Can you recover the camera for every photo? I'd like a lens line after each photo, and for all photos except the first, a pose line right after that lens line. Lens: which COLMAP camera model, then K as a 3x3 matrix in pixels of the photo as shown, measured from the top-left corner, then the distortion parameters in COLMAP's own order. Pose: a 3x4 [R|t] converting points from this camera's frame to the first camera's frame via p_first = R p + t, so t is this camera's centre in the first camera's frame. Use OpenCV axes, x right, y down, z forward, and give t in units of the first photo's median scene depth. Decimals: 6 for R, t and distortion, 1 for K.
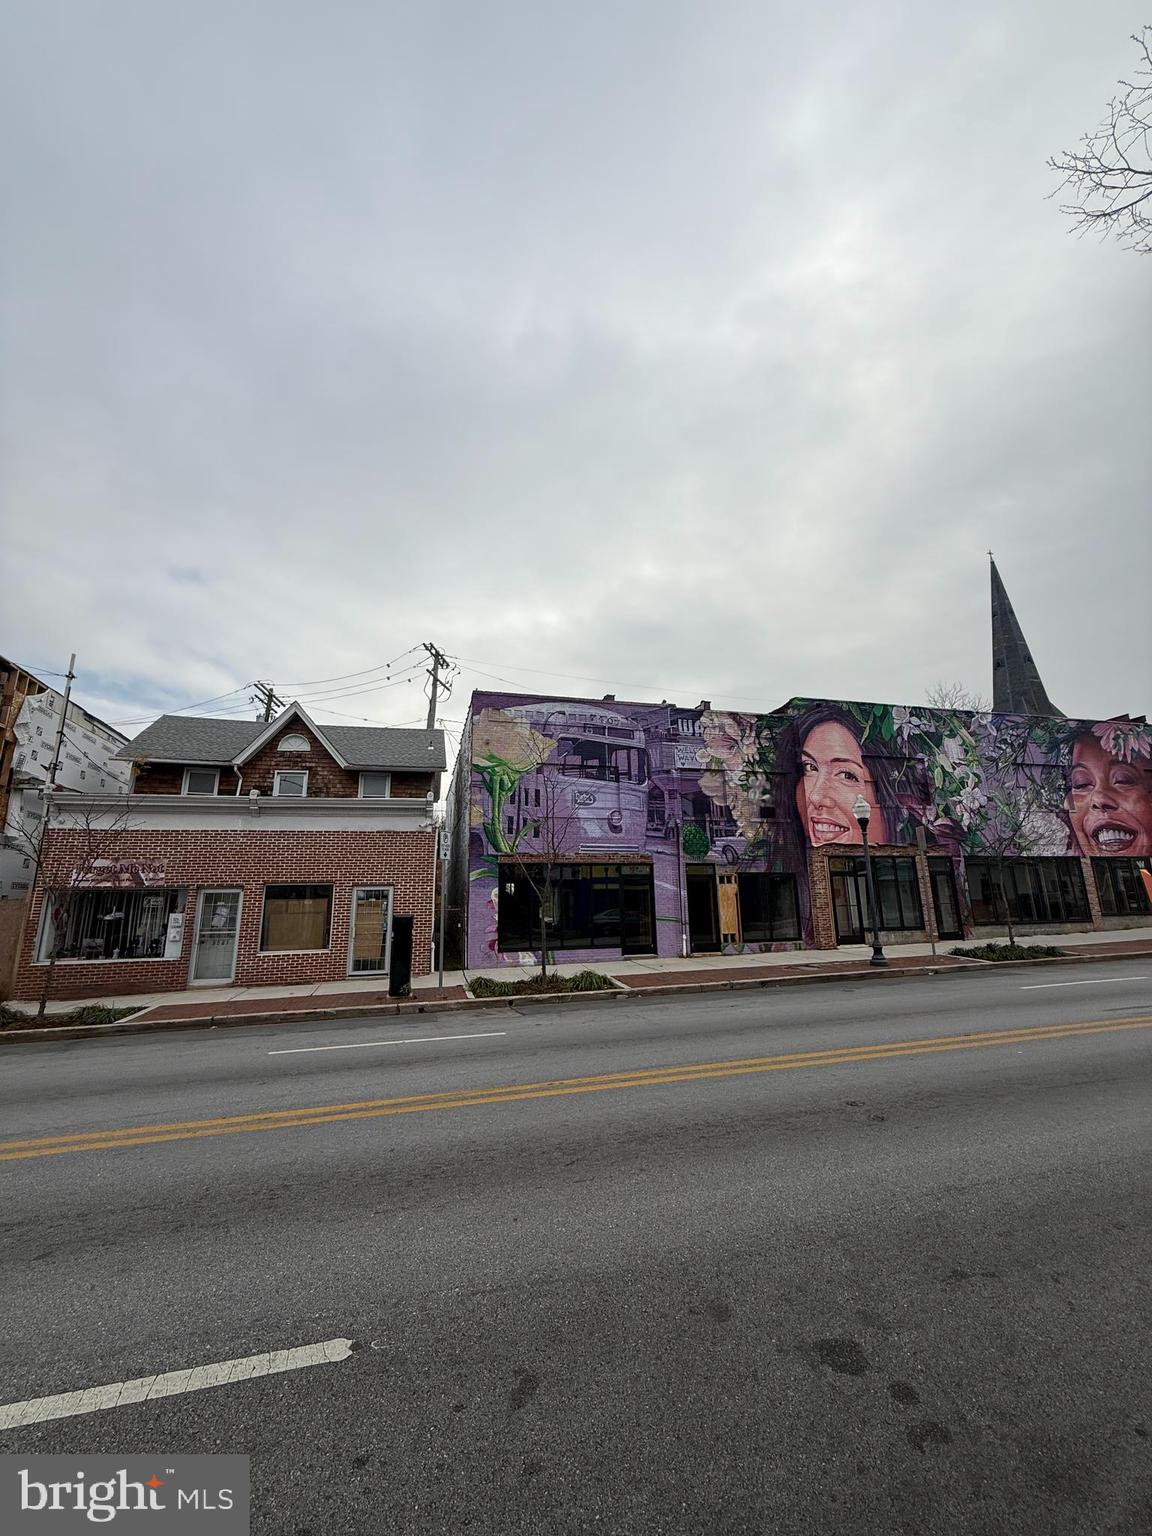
lens RADIAL K [[608.1, 0, 580.3], [0, 608.1, 766.8], [0, 0, 1]] dist [-0.005468, 0.001070]
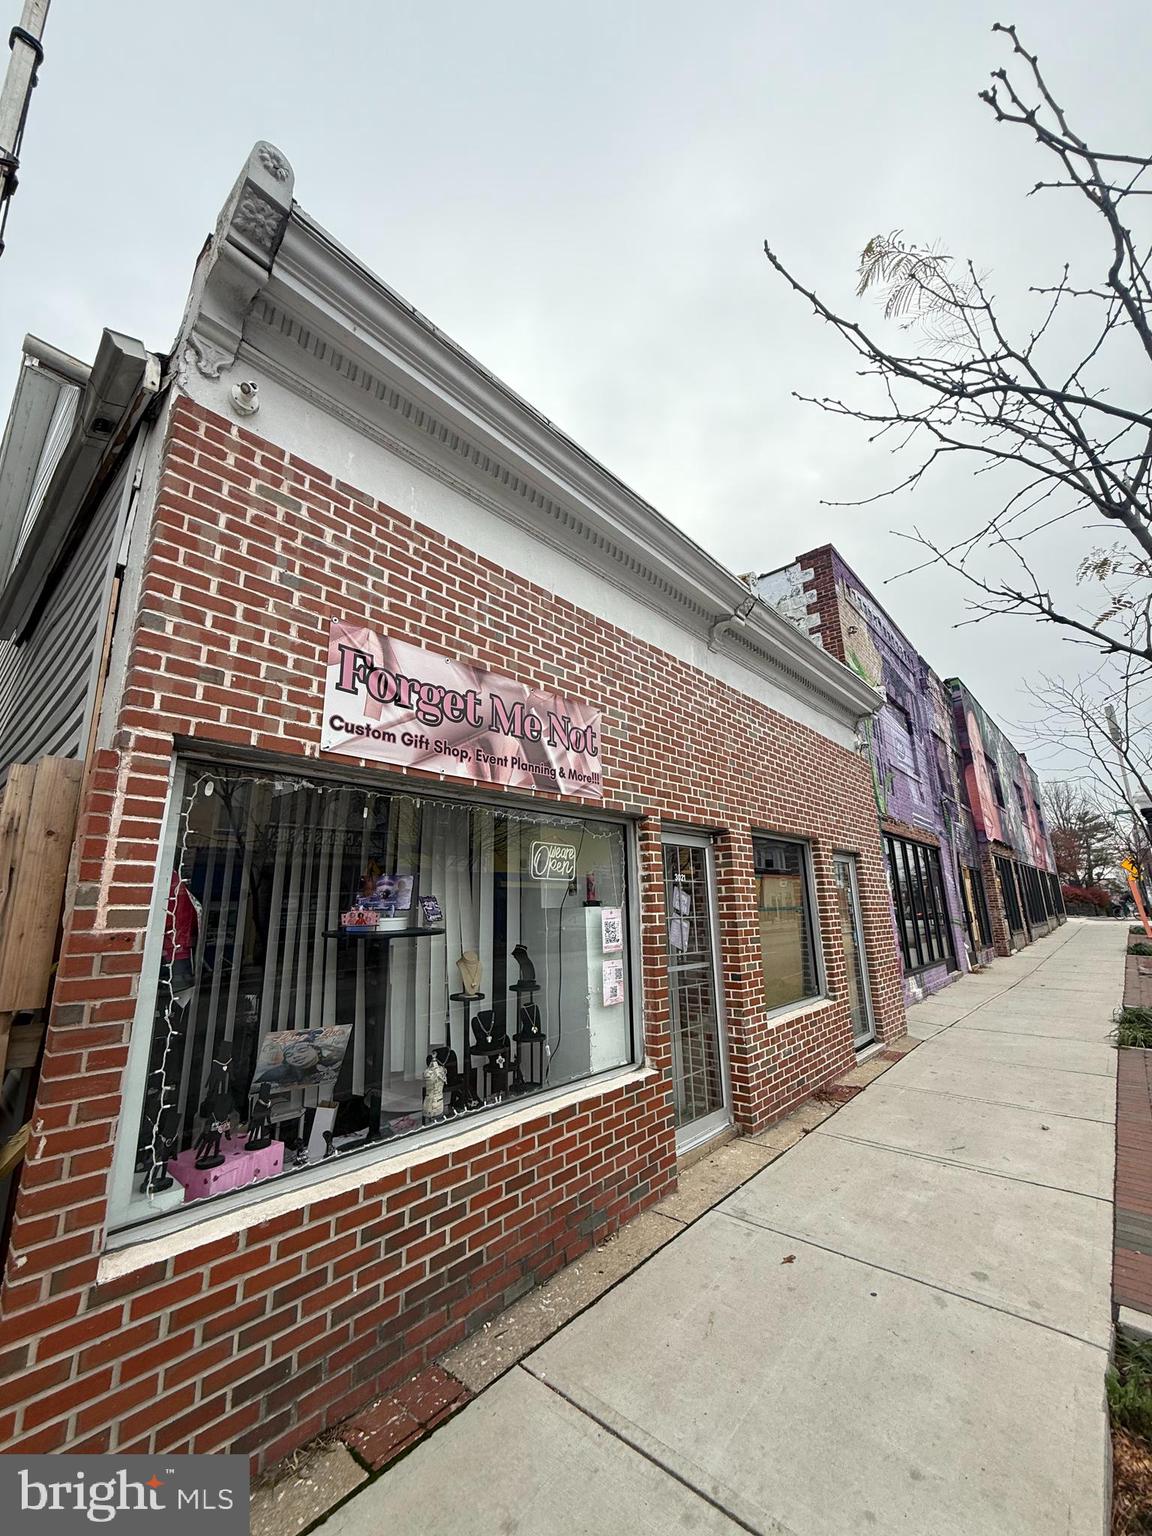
lens RADIAL K [[608.1, 0, 579.1], [0, 608.1, 763.0], [0, 0, 1]] dist [-0.005468, 0.001070]
pose [[0.836507, 0.131980, 0.531824, -0.782540], [-0.115858, 0.991218, -0.063753, 0.182411], [-0.535568, -0.008286, 0.844452, 0.719607]]
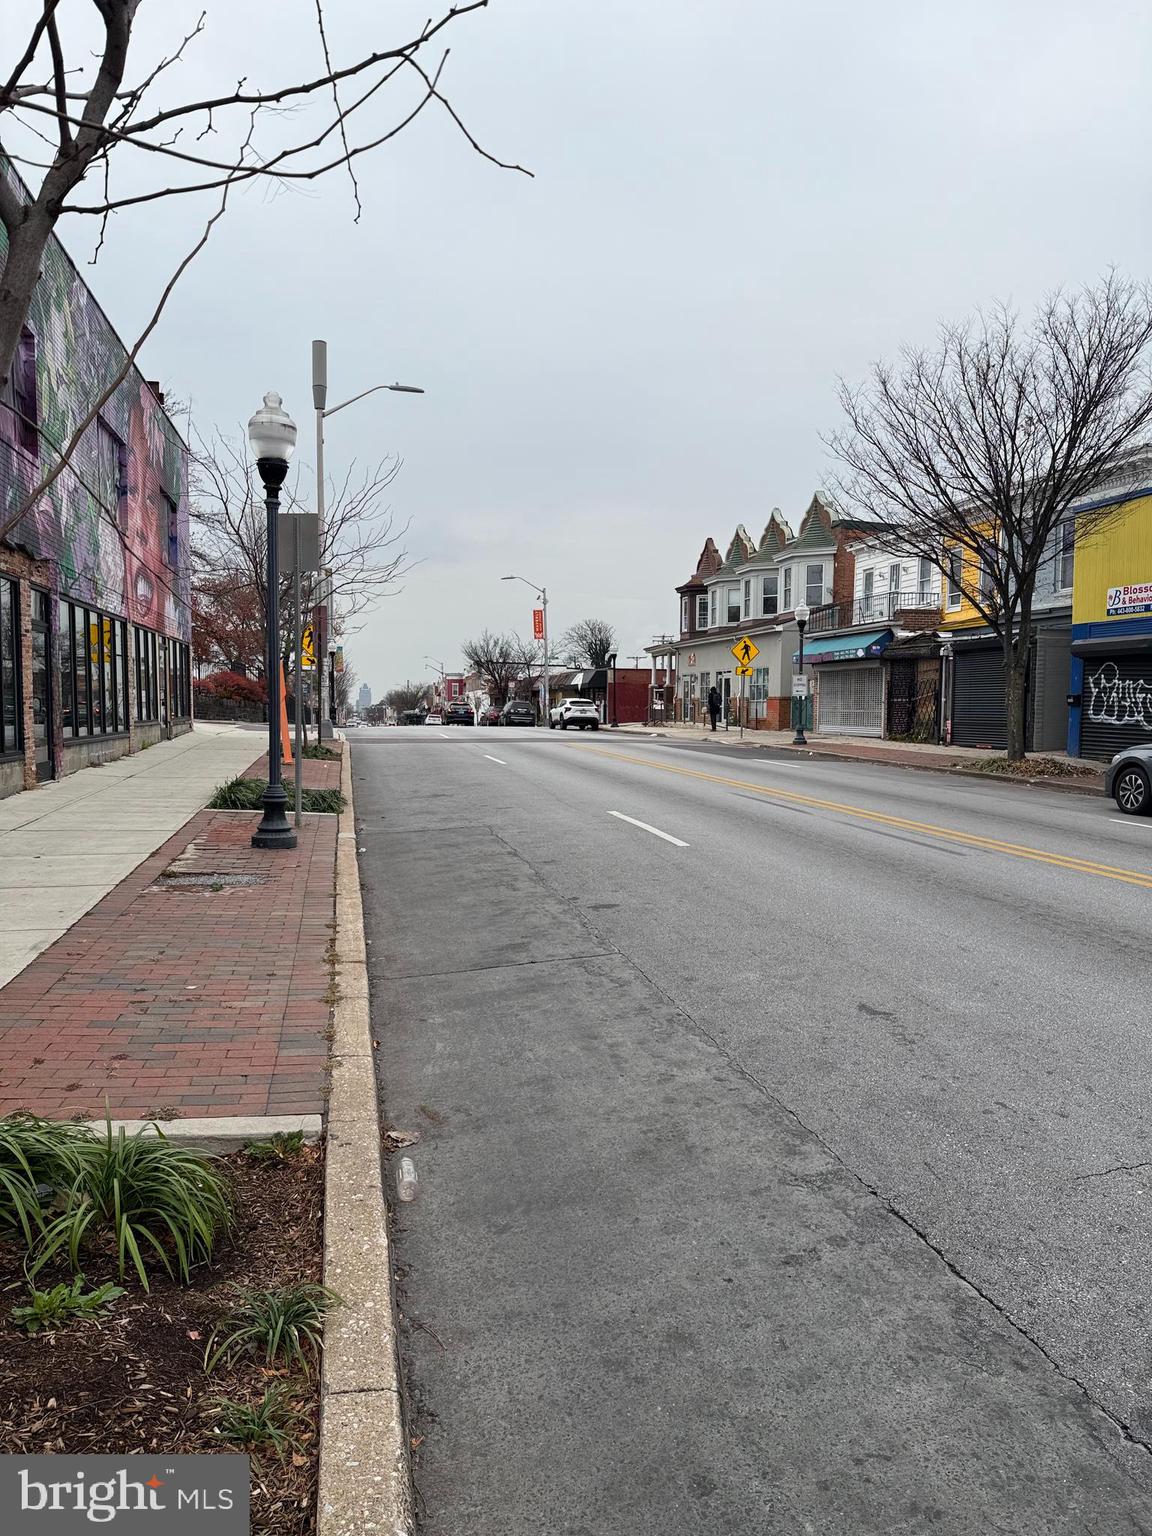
lens RADIAL K [[1069.2, 0, 575.5], [0, 1069.2, 763.6], [0, 0, 1]] dist [0.083289, -0.113713]
pose [[0.047544, -0.037469, 0.998166, -0.184237], [-0.225220, 0.973161, 0.047258, 0.199228], [-0.973147, -0.227053, 0.037829, 0.796071]]
